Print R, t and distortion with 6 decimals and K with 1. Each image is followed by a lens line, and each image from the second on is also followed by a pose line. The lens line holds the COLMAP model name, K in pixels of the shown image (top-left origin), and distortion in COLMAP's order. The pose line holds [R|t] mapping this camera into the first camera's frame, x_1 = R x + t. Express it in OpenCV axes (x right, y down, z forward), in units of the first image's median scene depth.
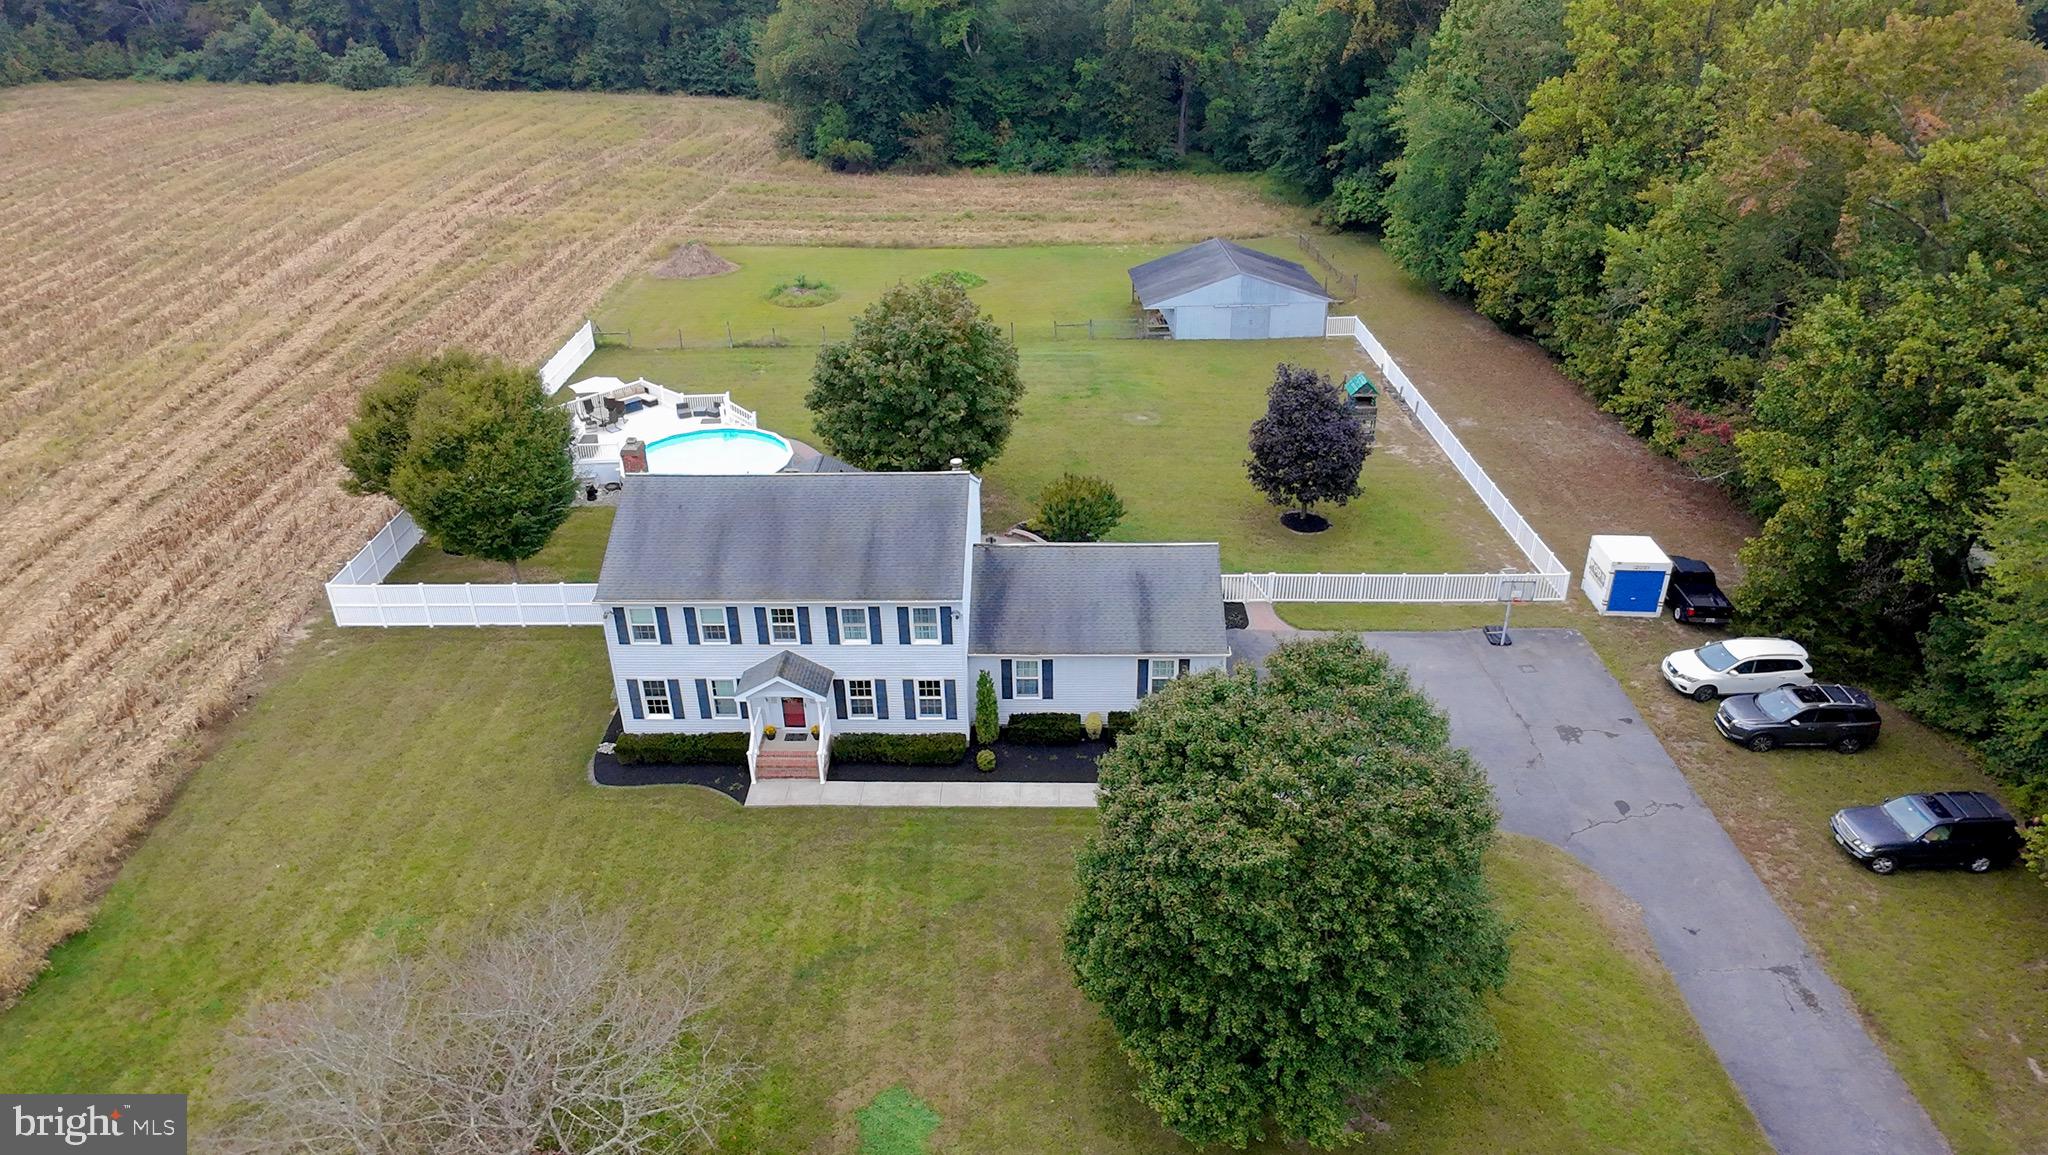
lens RADIAL K [[1312.0, 0, 1024.0], [0, 1312.0, 577.5], [0, 0, 1]] dist [0.013152, -0.005337]
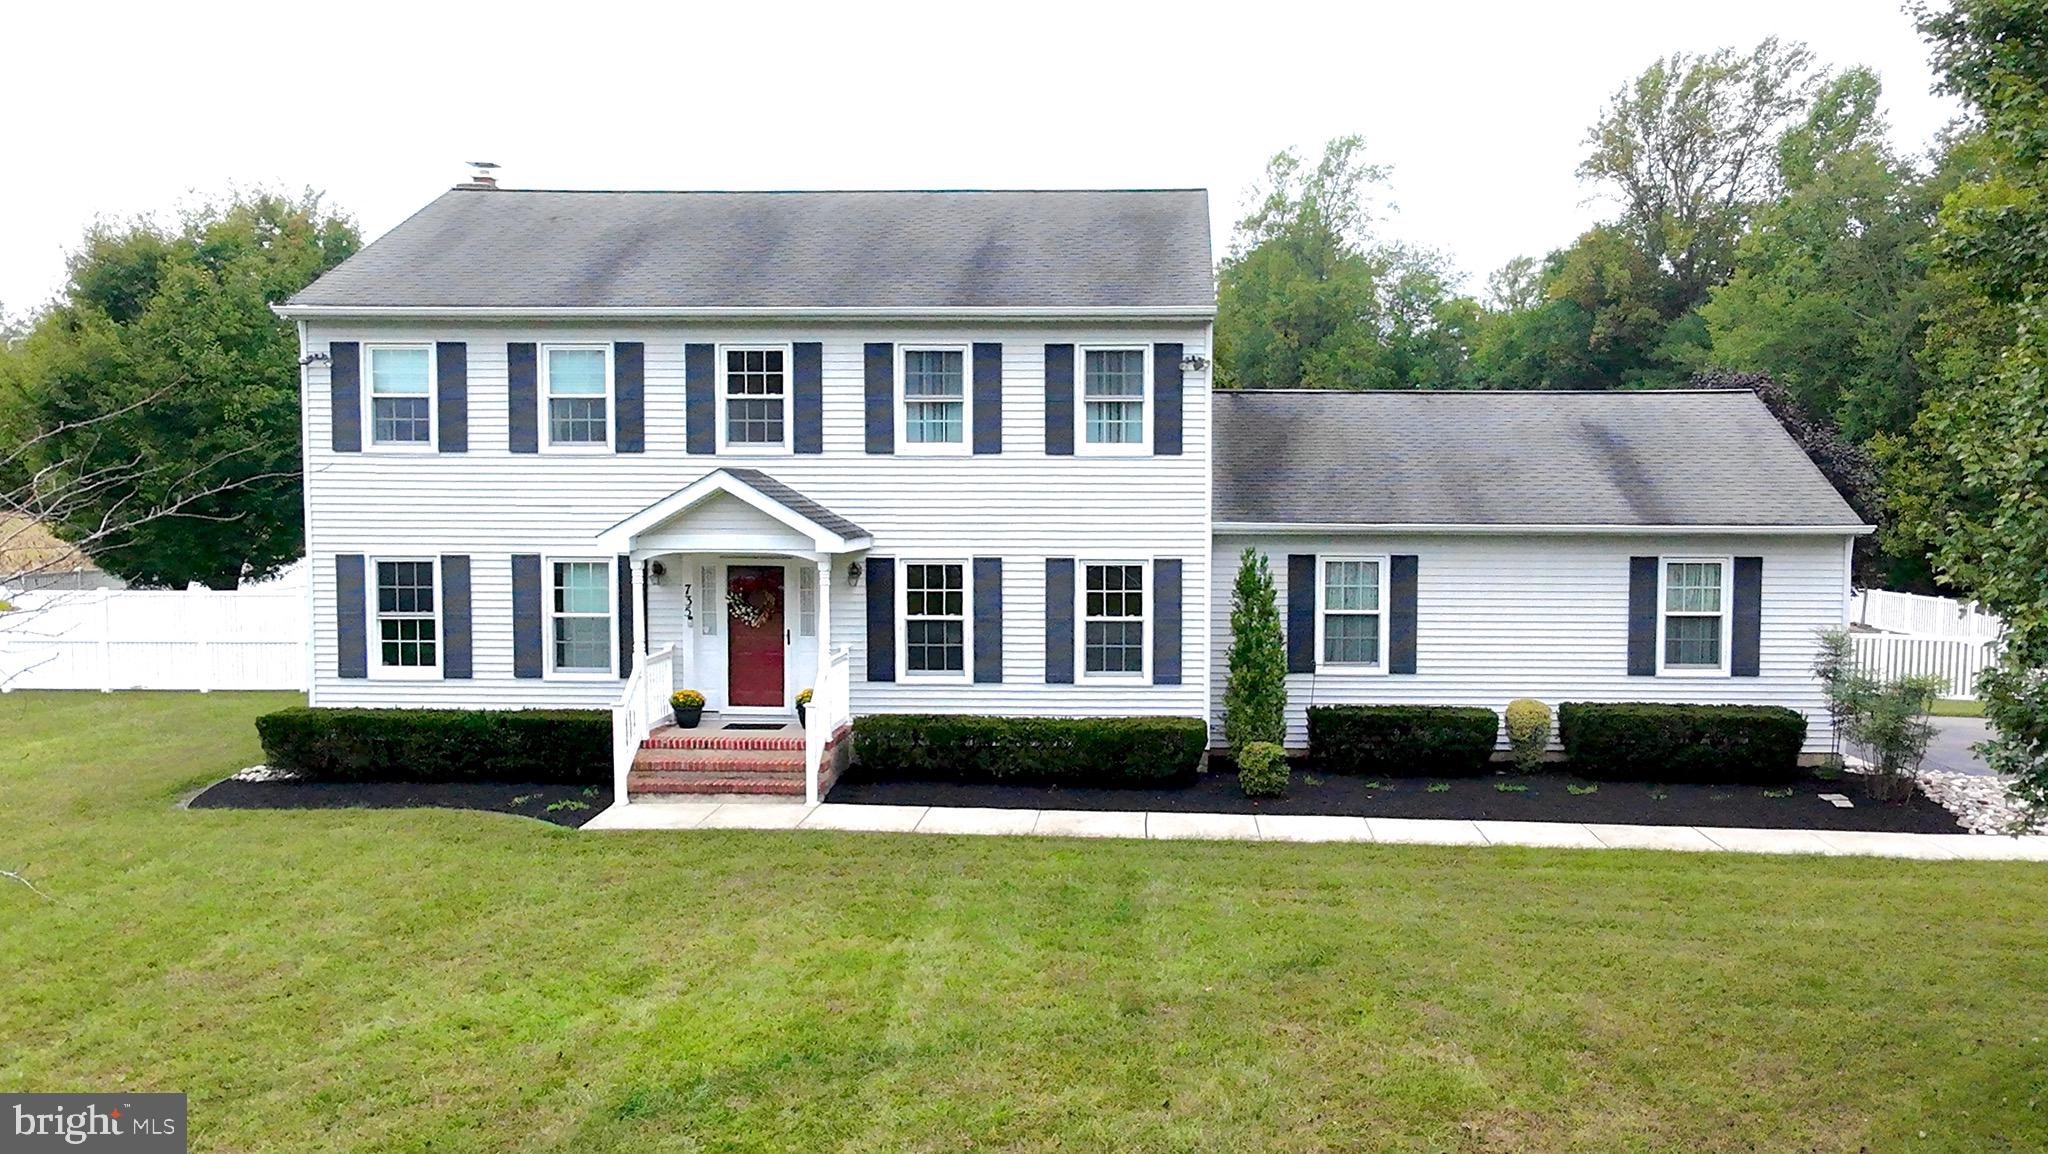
lens RADIAL K [[1538.7, 0, 1127.5], [0, 1538.7, 581.4], [0, 0, 1]] dist [0.000610, -0.000784]
pose [[0.999703, 0.023587, 0.006139, -0.054672], [-0.018809, 0.906783, -0.421178, 0.211458], [-0.015501, 0.420937, 0.906957, 0.453680]]
